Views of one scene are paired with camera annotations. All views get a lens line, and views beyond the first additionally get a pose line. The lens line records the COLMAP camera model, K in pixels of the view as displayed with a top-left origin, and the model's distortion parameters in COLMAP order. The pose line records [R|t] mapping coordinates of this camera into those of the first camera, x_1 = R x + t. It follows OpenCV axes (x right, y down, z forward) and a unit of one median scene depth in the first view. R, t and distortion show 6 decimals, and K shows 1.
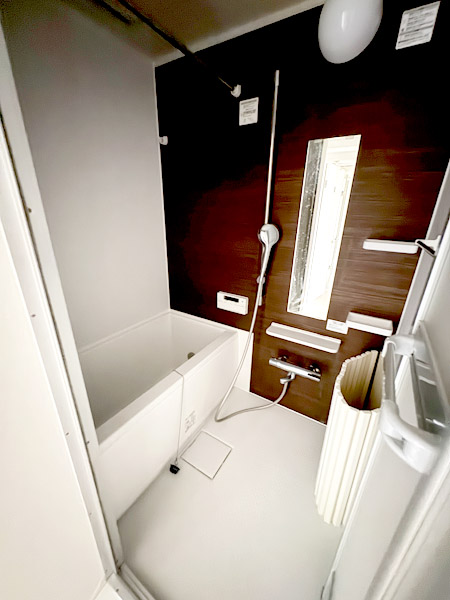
lens RADIAL K [[240.8, 0, 224.7], [0, 240.8, 297.5], [0, 0, 1]] dist [0.000474, -0.000260]
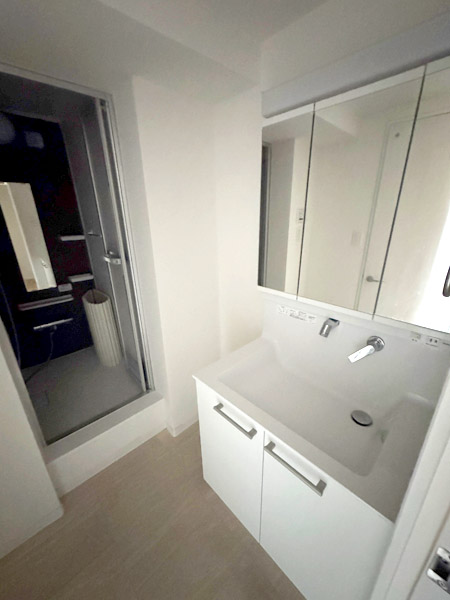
lens RADIAL K [[240.8, 0, 224.3], [0, 240.8, 301.0], [0, 0, 1]] dist [0.000474, -0.000260]
pose [[0.242740, -0.351524, 0.904162, -0.862720], [0.362856, 0.897283, 0.251434, 0.186447], [-0.899674, 0.267048, 0.345359, -0.618494]]
